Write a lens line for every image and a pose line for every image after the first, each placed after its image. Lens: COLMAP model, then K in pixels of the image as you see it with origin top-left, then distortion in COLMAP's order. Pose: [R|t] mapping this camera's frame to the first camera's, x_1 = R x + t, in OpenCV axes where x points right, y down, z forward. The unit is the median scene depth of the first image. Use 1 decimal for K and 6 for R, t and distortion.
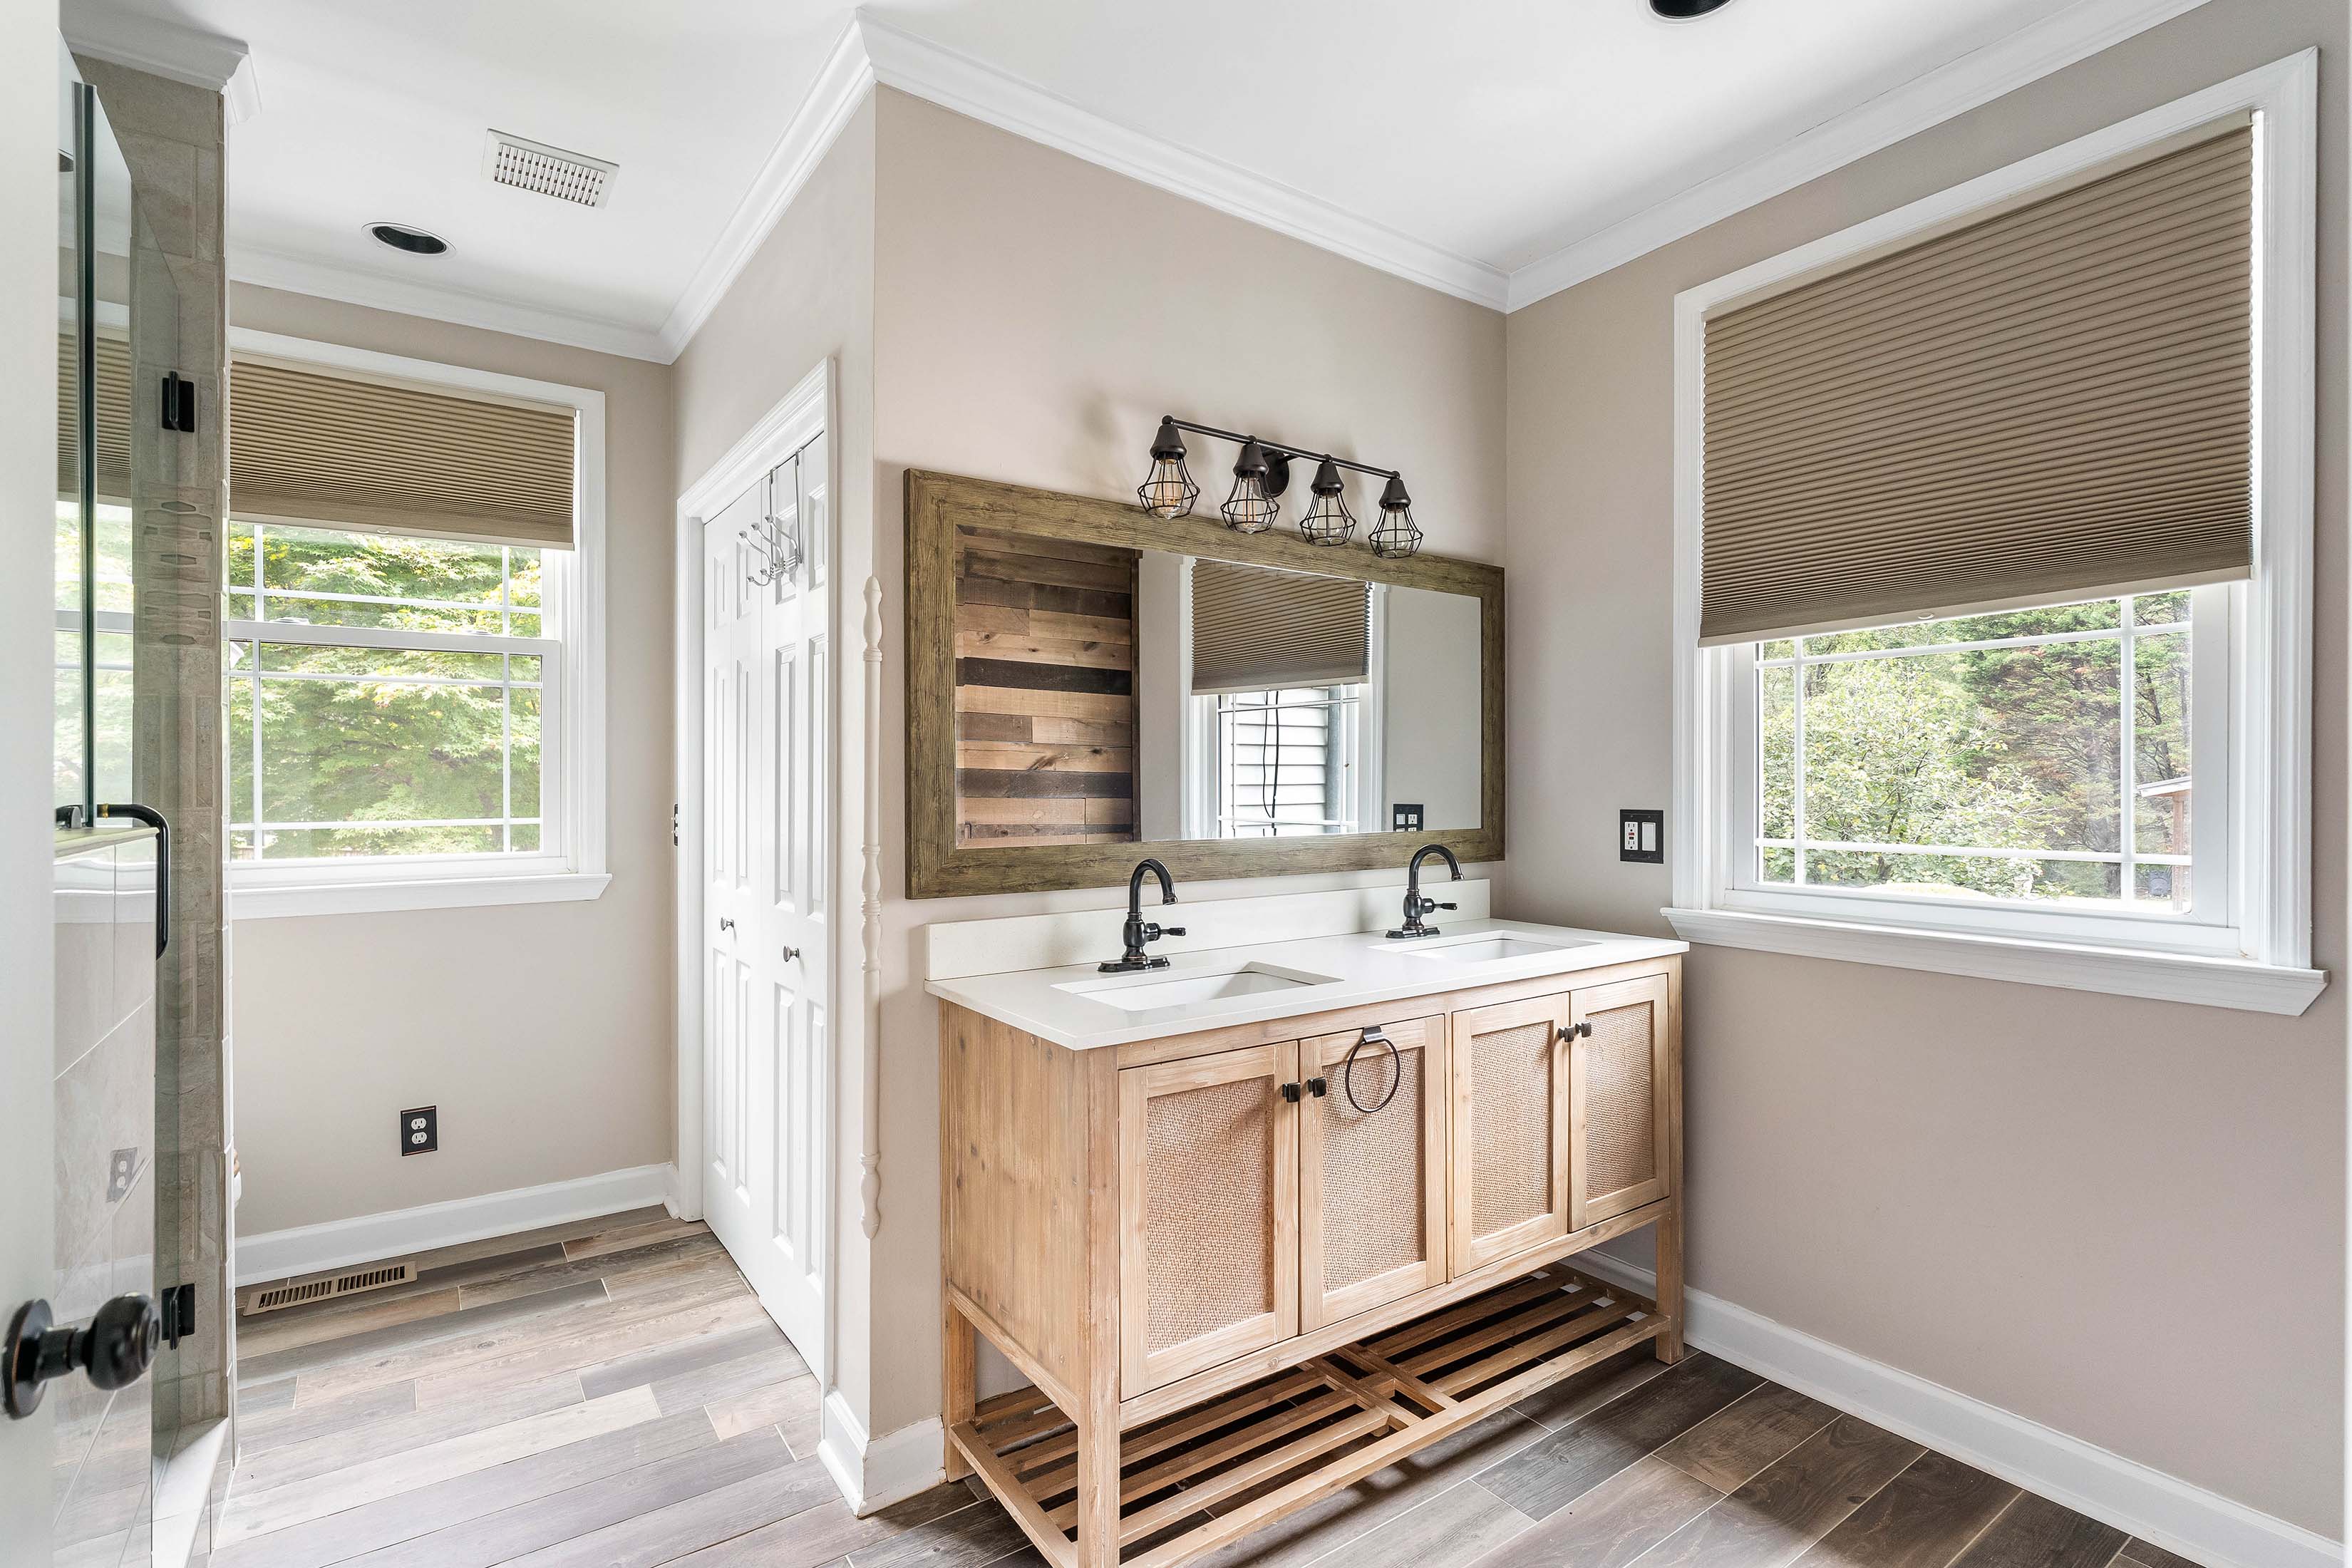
lens RADIAL K [[1092.8, 0, 1170.0], [0, 1092.8, 788.1], [0, 0, 1]] dist [-0.000275, -0.000014]
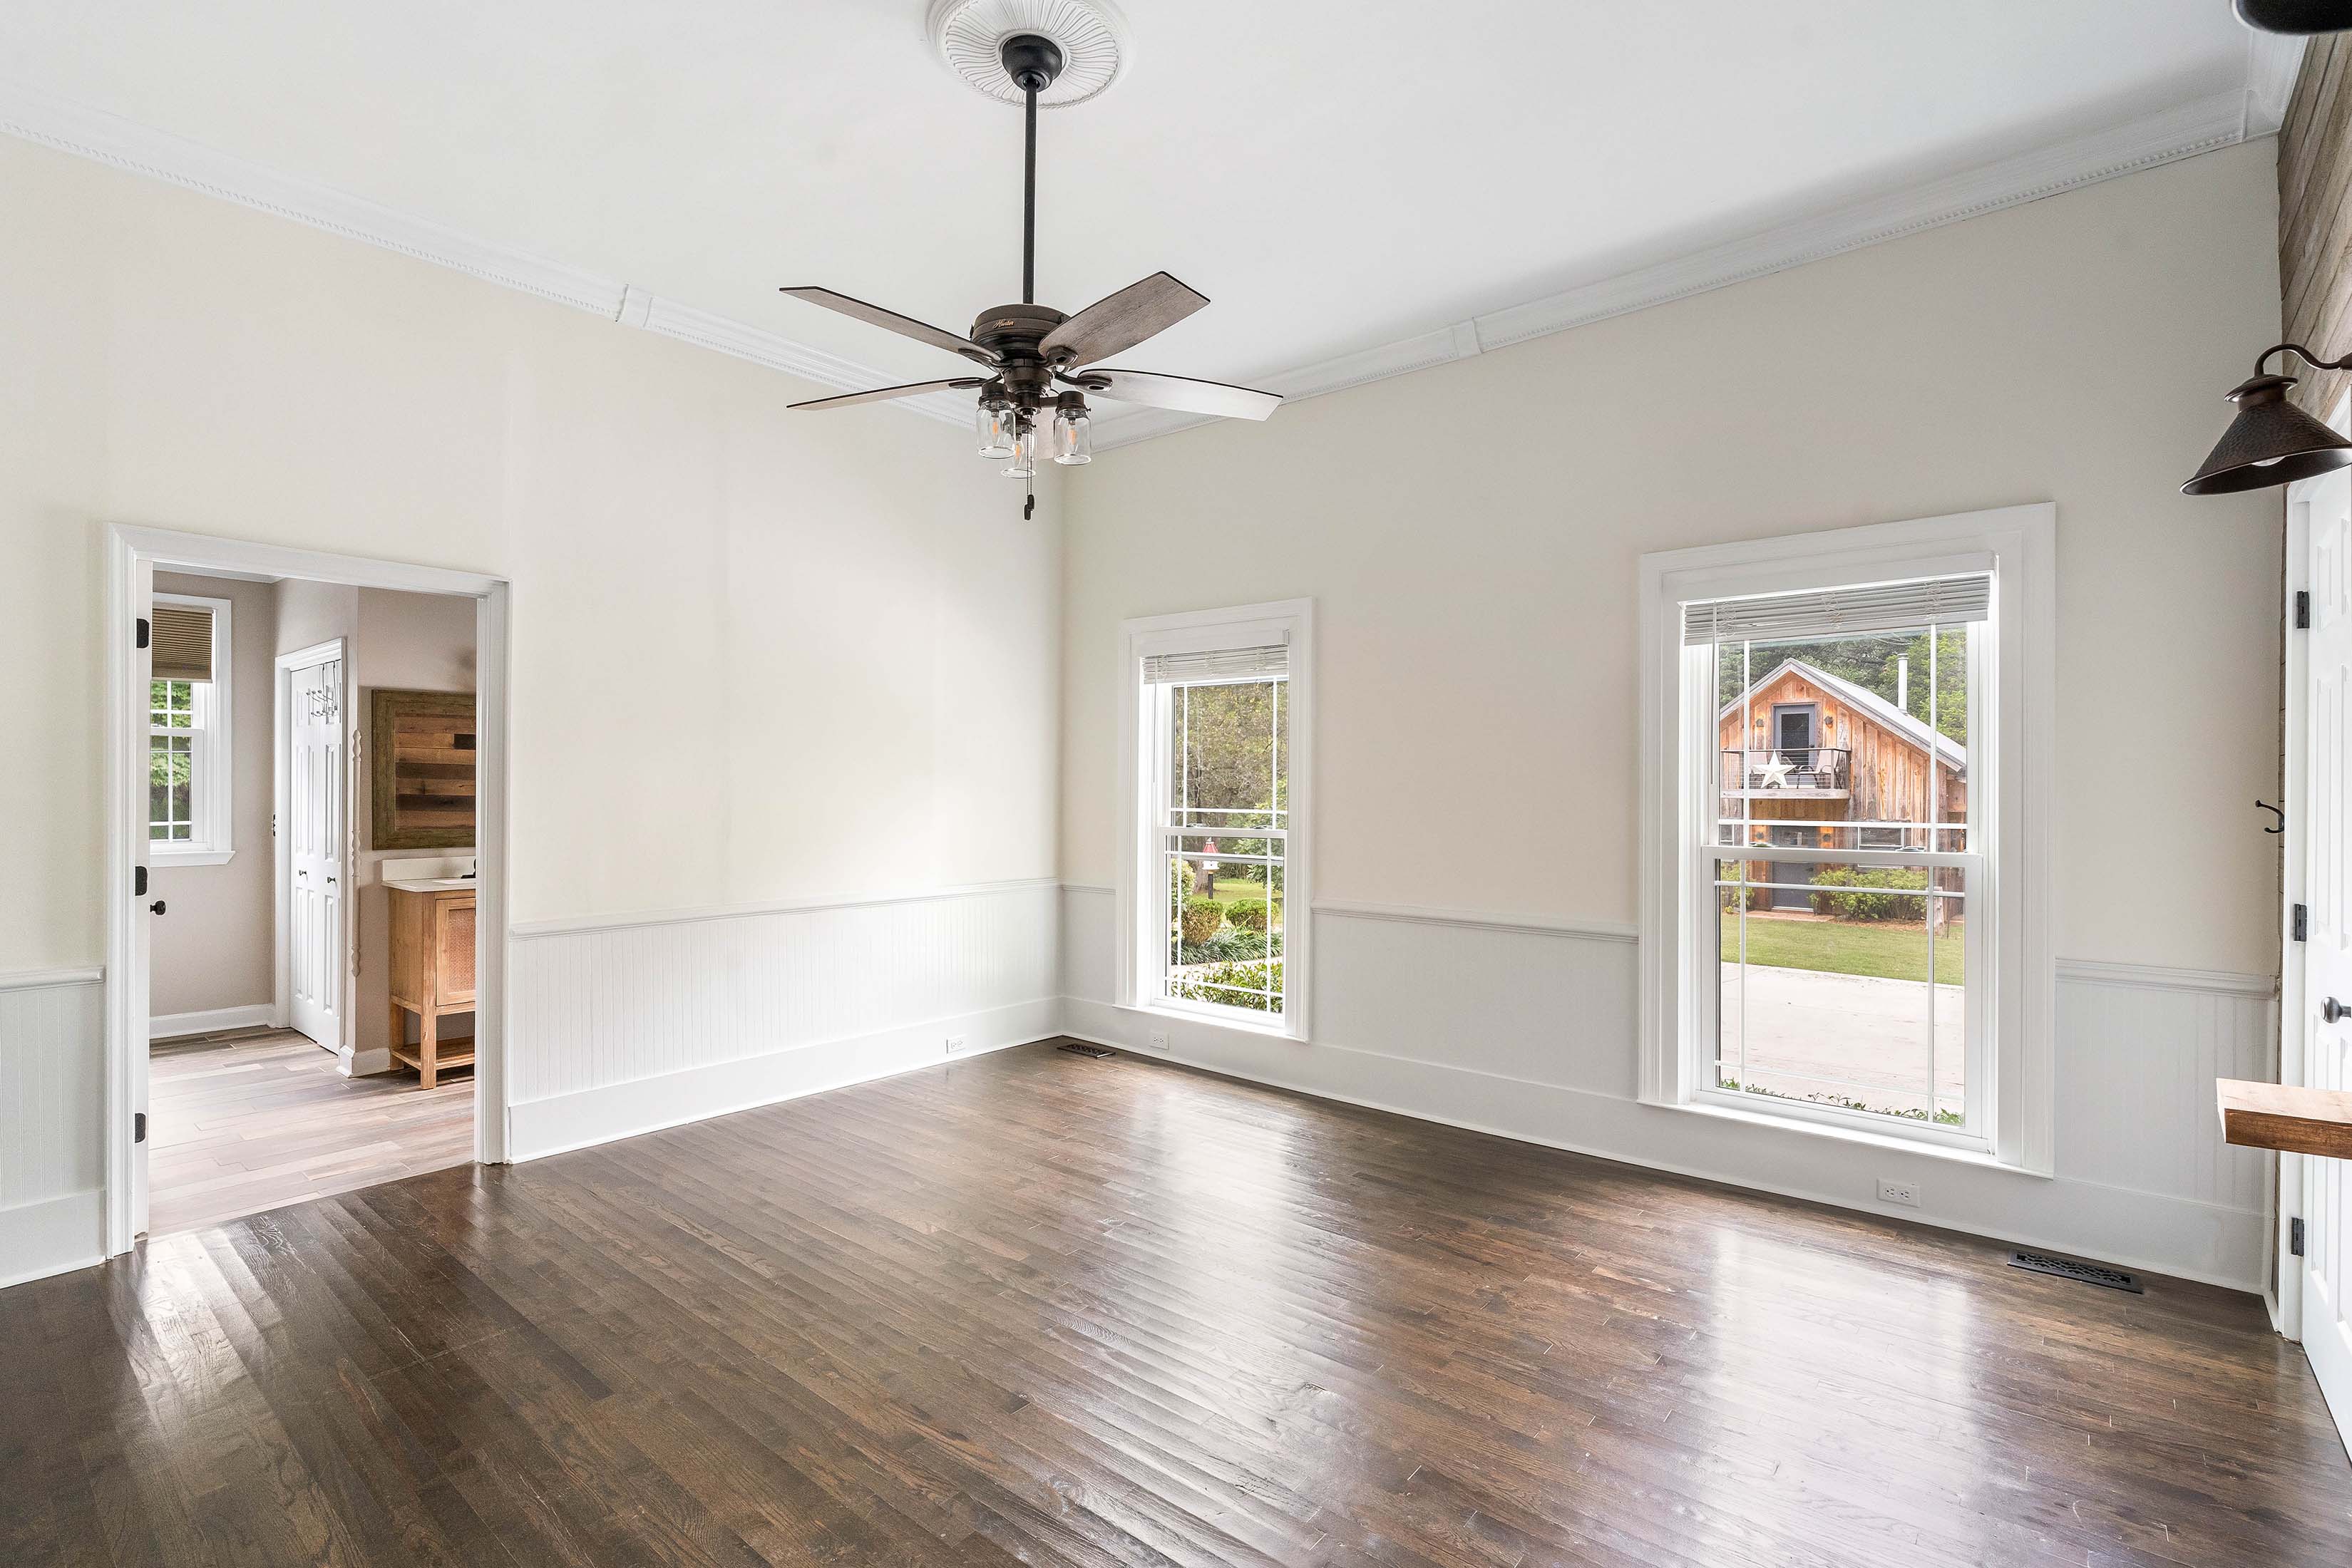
lens RADIAL K [[1092.6, 0, 1170.0], [0, 1092.6, 788.1], [0, 0, 1]] dist [-0.000275, -0.000014]
pose [[0.968225, 0.000503, 0.250080, 0.799686], [0.000295, 0.999995, -0.003154, -0.033739], [-0.250080, 0.003128, 0.968220, -1.693543]]
